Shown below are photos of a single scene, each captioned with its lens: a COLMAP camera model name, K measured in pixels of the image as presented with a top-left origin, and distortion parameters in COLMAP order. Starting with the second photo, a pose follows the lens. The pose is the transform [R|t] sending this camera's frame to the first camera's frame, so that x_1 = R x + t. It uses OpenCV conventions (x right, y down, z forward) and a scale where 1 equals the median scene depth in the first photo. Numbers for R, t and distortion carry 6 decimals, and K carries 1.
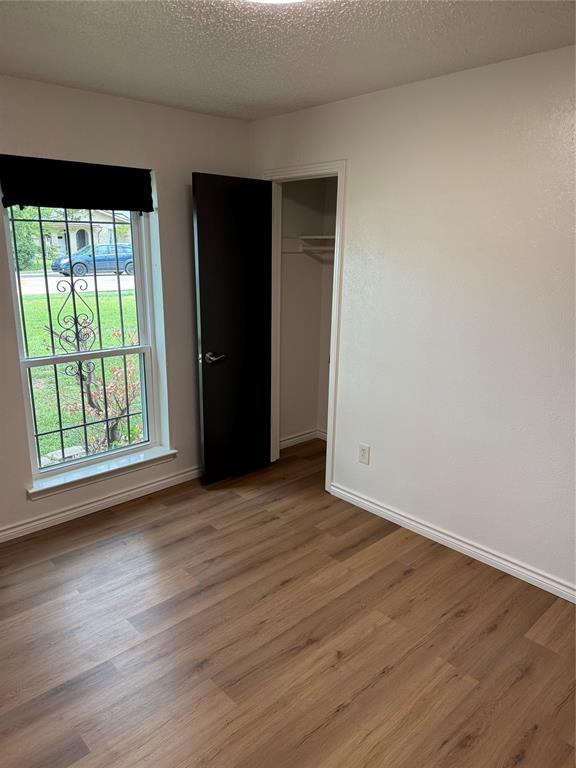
lens RADIAL K [[542.2, 0, 286.6], [0, 542.2, 389.7], [0, 0, 1]] dist [0.099480, -0.128738]
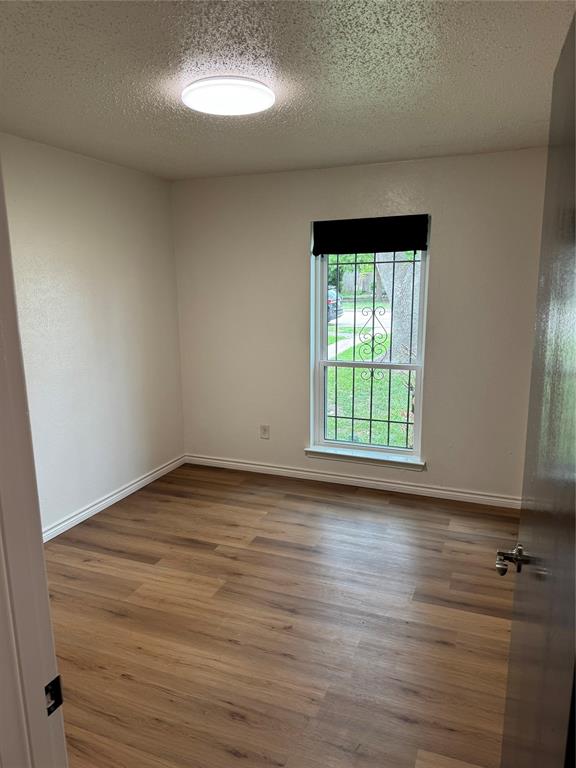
lens RADIAL K [[542.2, 0, 286.6], [0, 542.2, 389.7], [0, 0, 1]] dist [0.099480, -0.128738]
pose [[0.432065, 0.176838, -0.884335, 0.805315], [-0.220714, 0.971501, 0.086433, -0.085304], [0.874417, 0.157840, 0.458782, 0.297376]]
